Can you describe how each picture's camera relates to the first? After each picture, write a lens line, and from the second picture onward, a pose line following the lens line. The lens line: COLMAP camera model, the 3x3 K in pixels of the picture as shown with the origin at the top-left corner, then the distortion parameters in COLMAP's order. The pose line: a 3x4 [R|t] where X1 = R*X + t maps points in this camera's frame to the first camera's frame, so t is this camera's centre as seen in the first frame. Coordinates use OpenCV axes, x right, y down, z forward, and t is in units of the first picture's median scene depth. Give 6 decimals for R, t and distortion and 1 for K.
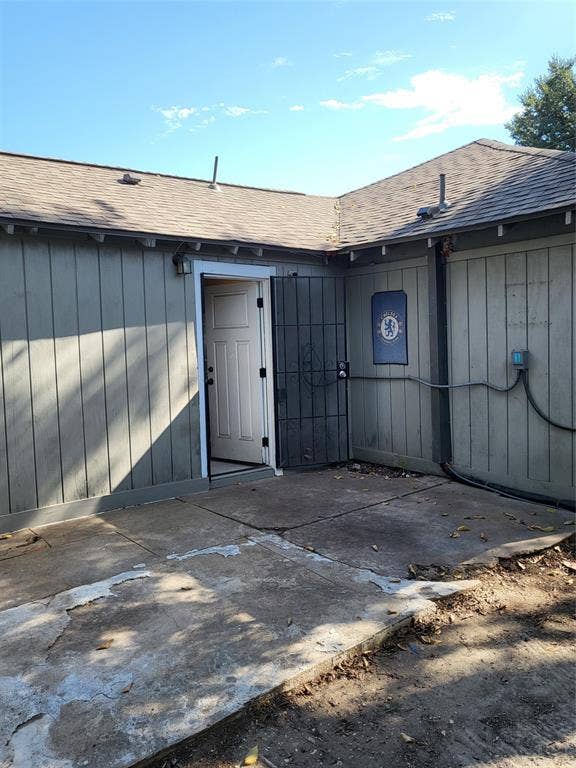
lens RADIAL K [[587.8, 0, 288.5], [0, 587.8, 382.7], [0, 0, 1]] dist [0.014616, 0.008790]
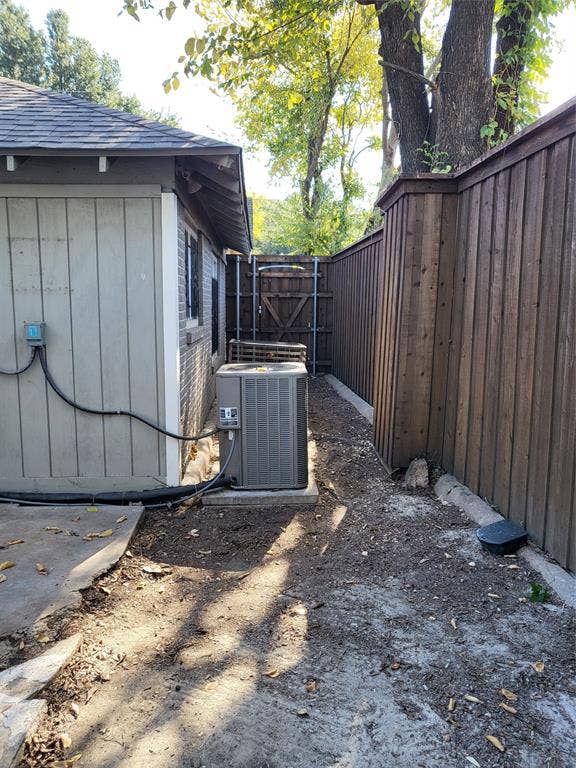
lens RADIAL K [[587.8, 0, 287.2], [0, 587.8, 384.3], [0, 0, 1]] dist [0.014616, 0.008790]
pose [[0.579261, -0.073838, 0.811791, -0.075846], [0.042083, 0.997270, 0.060680, -0.005206], [-0.814055, -0.000988, 0.580787, 0.281035]]
